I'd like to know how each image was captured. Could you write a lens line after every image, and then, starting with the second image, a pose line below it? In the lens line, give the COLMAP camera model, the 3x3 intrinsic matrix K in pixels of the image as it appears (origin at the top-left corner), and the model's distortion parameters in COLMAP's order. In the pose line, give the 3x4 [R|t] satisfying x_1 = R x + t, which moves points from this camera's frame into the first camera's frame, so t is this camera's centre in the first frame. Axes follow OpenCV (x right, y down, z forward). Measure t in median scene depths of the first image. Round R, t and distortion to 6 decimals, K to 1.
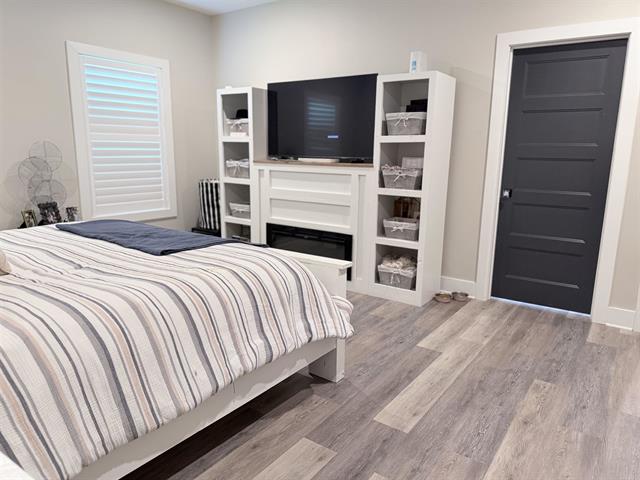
lens RADIAL K [[446.0, 0, 320.2], [0, 446.0, 240.2], [0, 0, 1]] dist [0.031060, -0.014676]
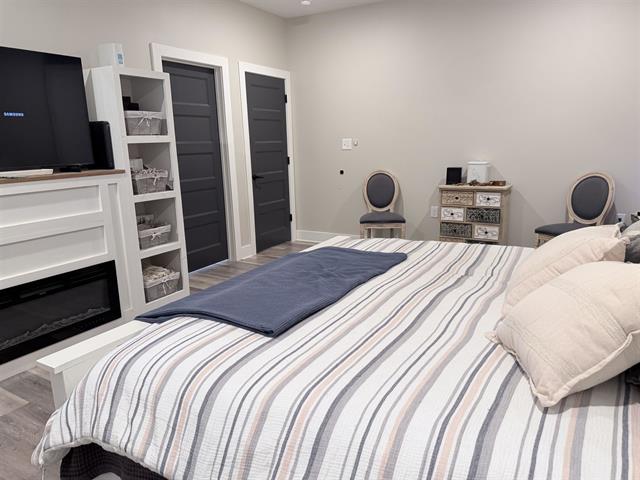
lens RADIAL K [[446.0, 0, 320.7], [0, 446.0, 238.9], [0, 0, 1]] dist [0.031060, -0.014676]
pose [[-0.060814, -0.231436, 0.970948, -0.747728], [0.222171, 0.945207, 0.239216, -0.163589], [-0.973109, 0.230264, -0.006064, 0.662716]]
